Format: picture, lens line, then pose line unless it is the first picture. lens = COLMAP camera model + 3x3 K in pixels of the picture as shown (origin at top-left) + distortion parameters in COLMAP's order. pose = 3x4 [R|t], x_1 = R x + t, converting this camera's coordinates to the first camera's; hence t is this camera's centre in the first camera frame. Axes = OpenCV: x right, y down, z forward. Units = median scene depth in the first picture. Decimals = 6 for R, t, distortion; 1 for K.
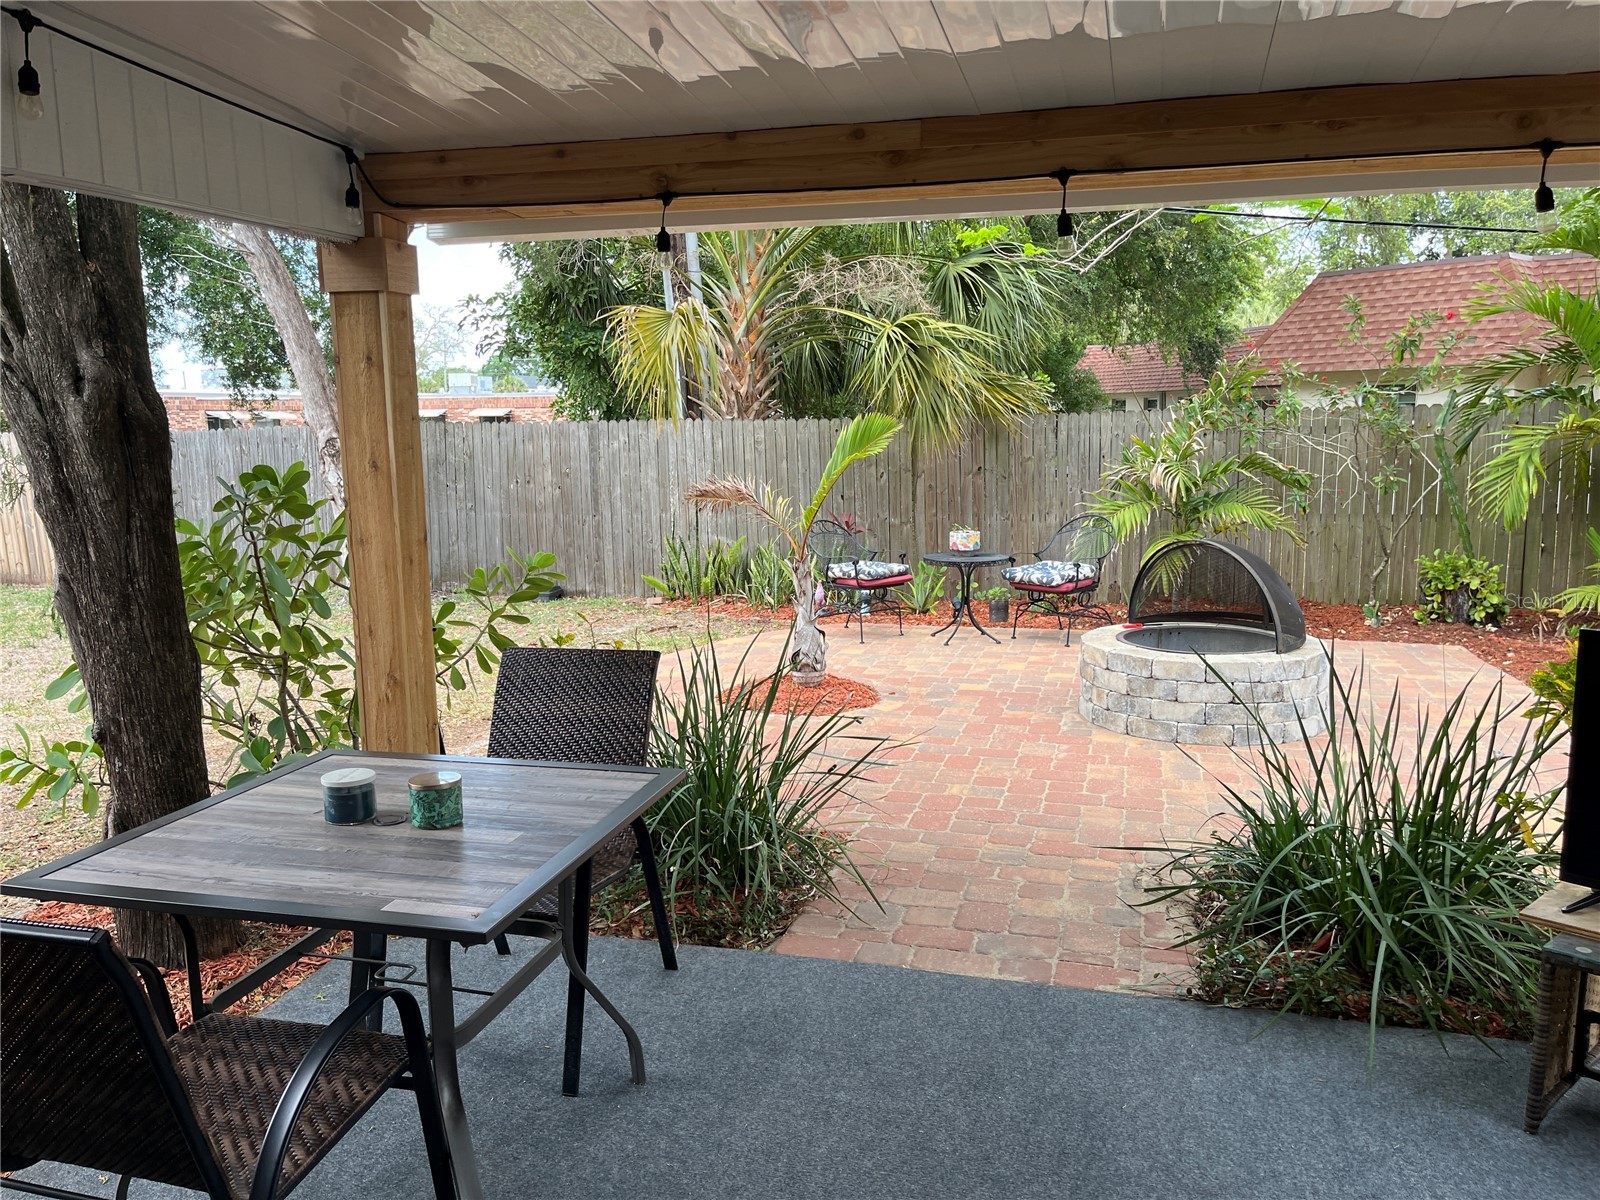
lens RADIAL K [[1189.3, 0, 796.3], [0, 1189.3, 570.2], [0, 0, 1]] dist [0.079370, -0.097368]
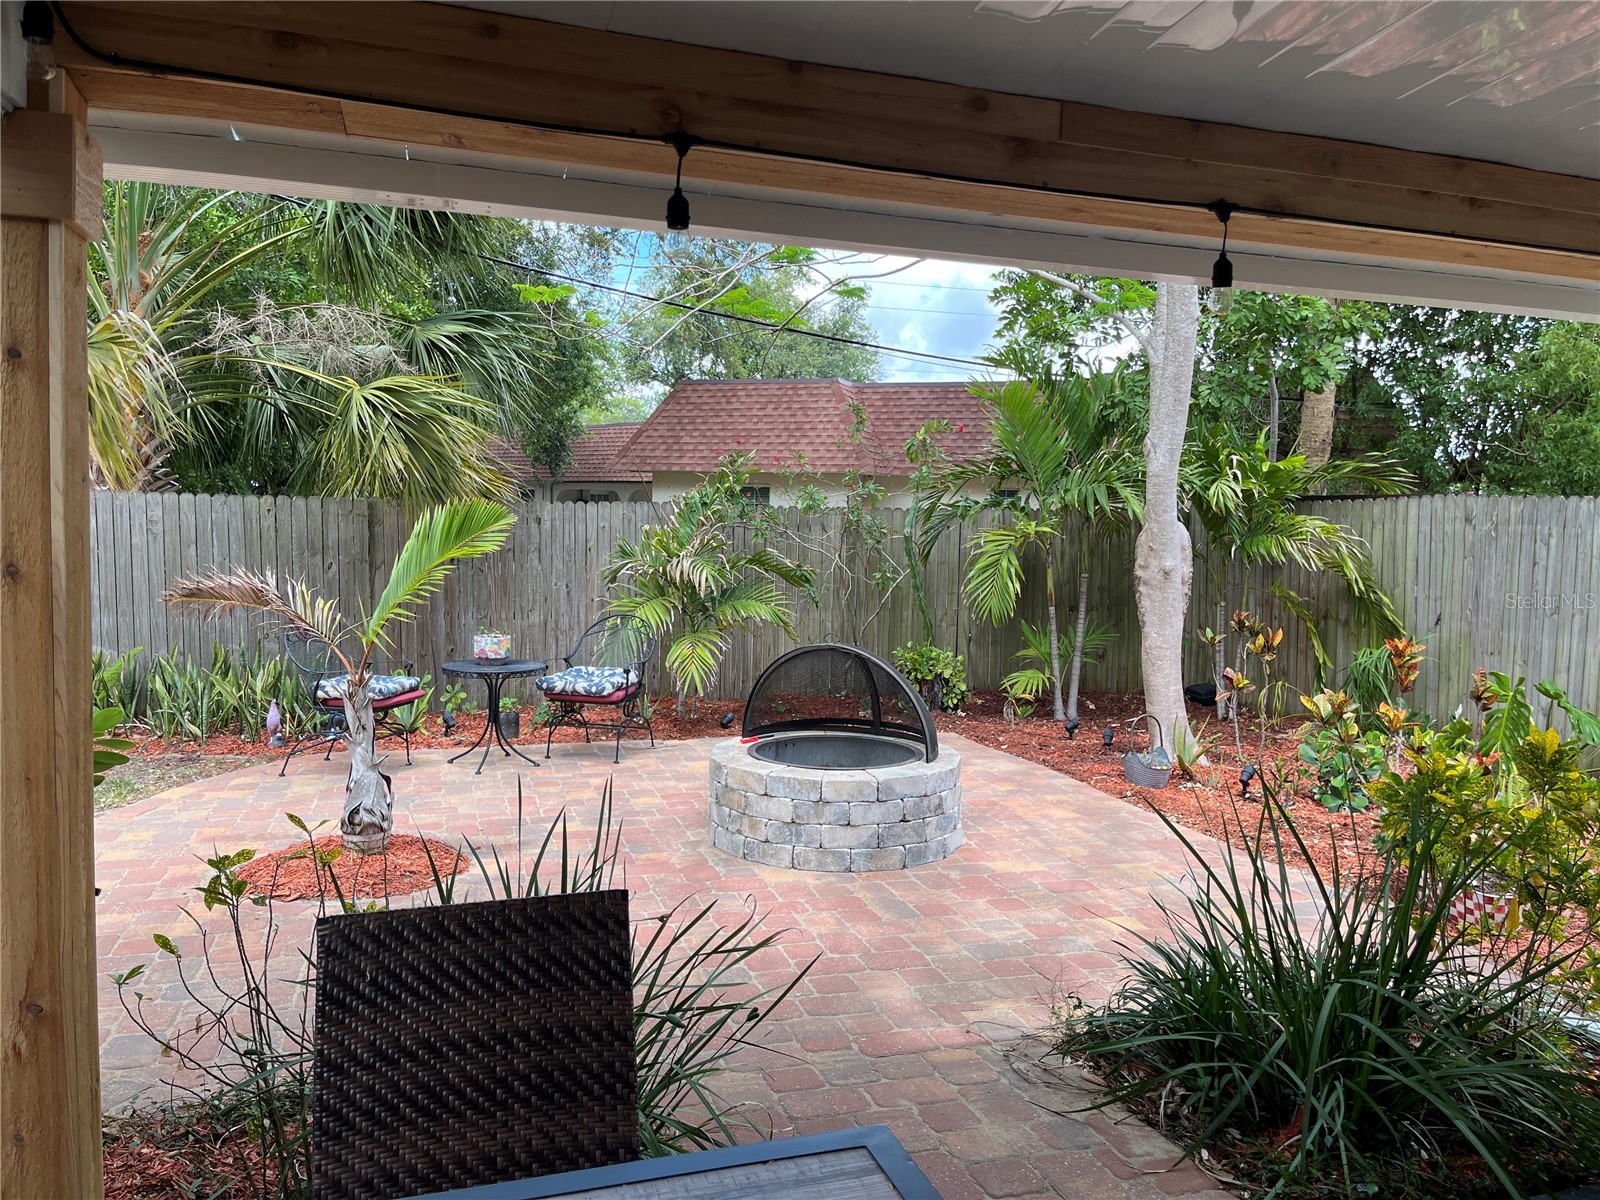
lens RADIAL K [[1189.3, 0, 796.3], [0, 1189.3, 570.2], [0, 0, 1]] dist [0.079370, -0.097368]
pose [[0.842167, 0.006956, 0.539171, -0.153645], [0.032074, 0.997500, -0.062969, -0.020830], [-0.538261, 0.070324, 0.839839, 0.185998]]
